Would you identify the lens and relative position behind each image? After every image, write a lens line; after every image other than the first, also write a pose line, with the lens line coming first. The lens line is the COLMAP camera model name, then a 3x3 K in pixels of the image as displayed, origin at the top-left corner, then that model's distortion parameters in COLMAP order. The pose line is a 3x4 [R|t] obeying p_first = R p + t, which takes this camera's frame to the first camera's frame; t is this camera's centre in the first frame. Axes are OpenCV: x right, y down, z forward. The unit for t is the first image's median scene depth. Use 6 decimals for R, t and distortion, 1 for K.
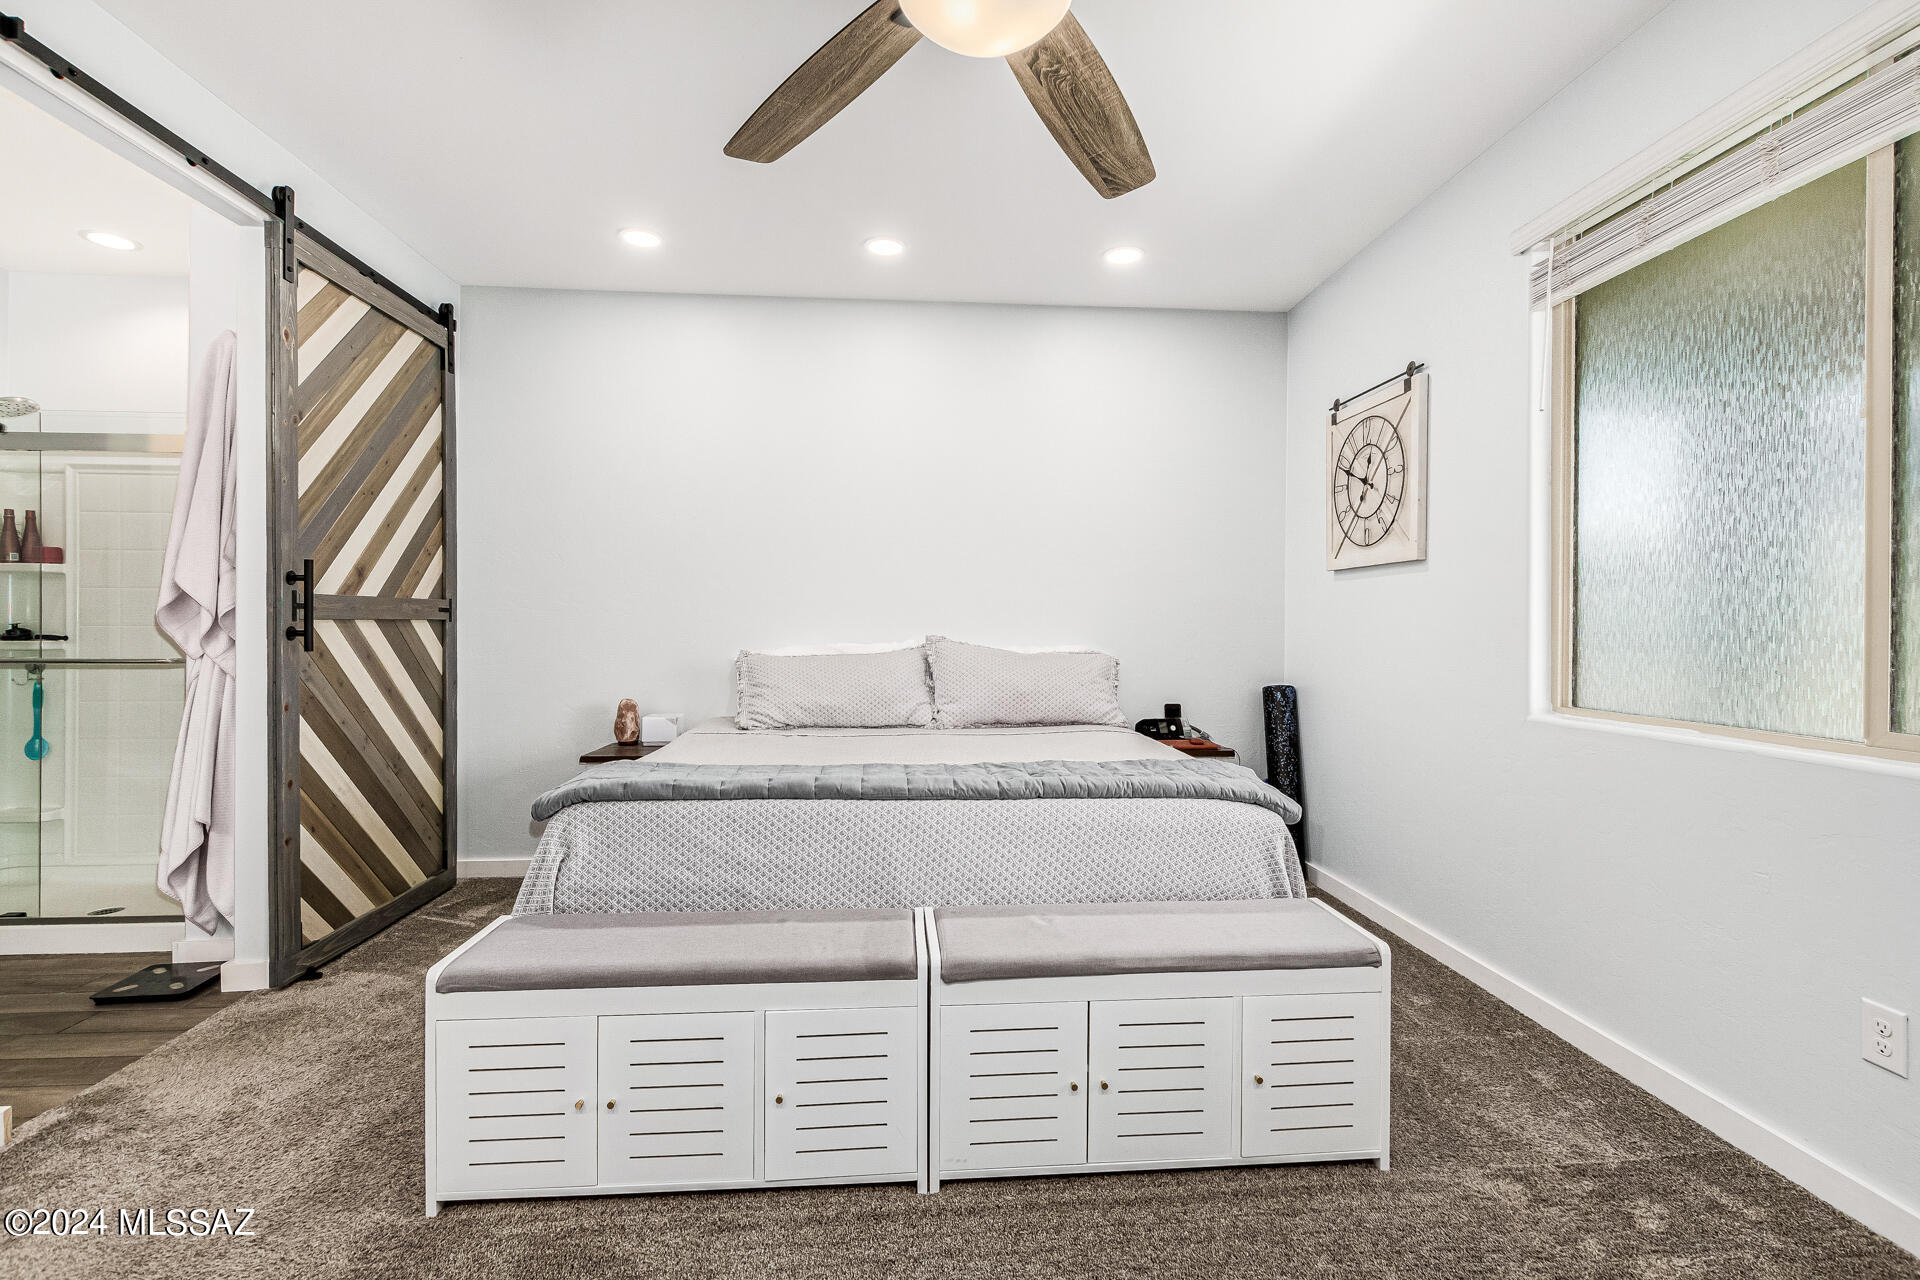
lens RADIAL K [[909.7, 0, 964.2], [0, 909.7, 624.5], [0, 0, 1]] dist [0.002918, 0.000023]
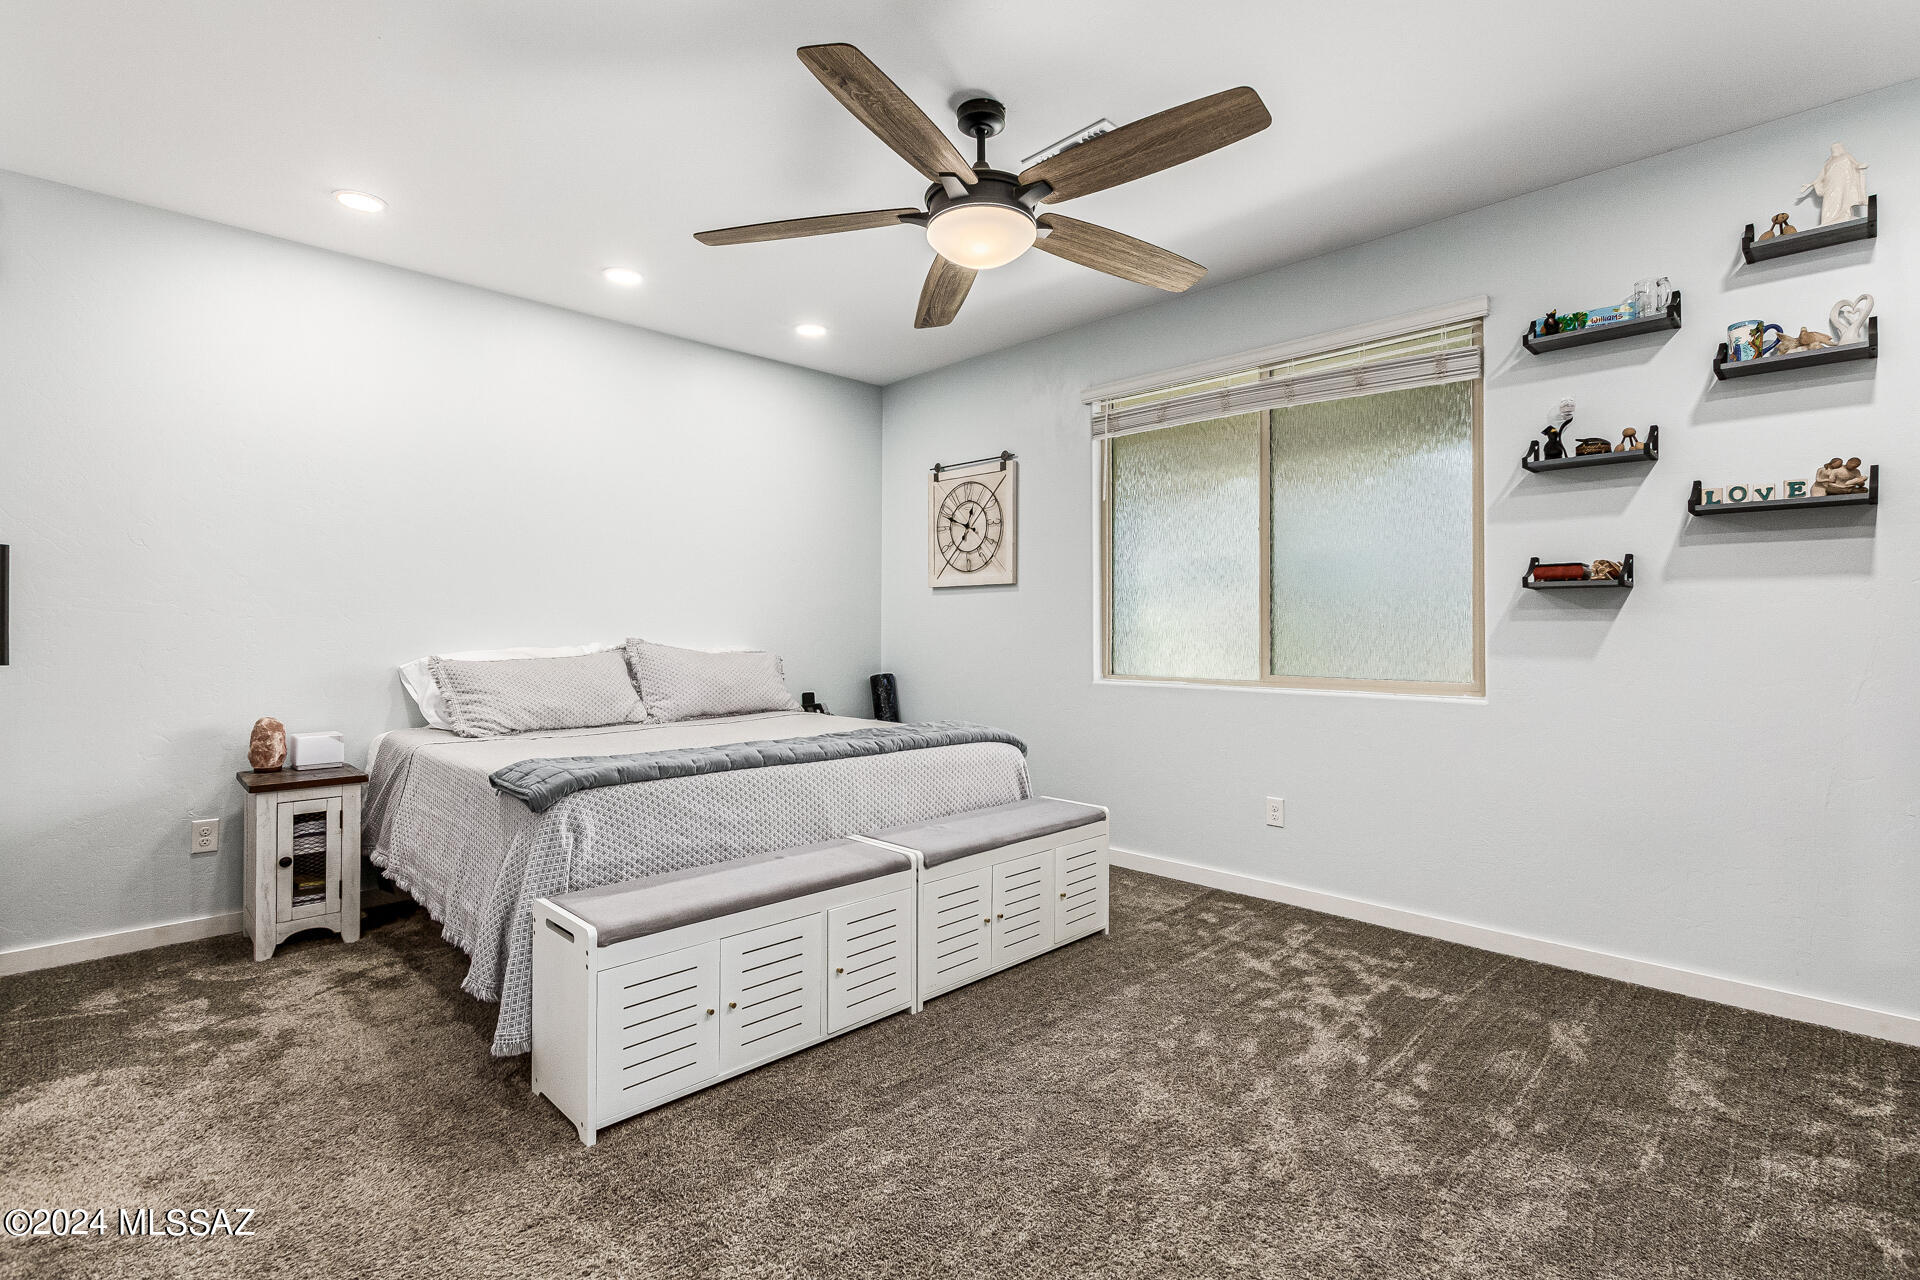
lens RADIAL K [[909.7, 0, 980.5], [0, 909.7, 628.9], [0, 0, 1]] dist [0.002918, 0.000023]
pose [[0.755363, -0.008067, 0.655257, -0.514547], [0.002652, 0.999954, 0.009254, -0.009381], [-0.655301, -0.005252, 0.755349, -0.104966]]
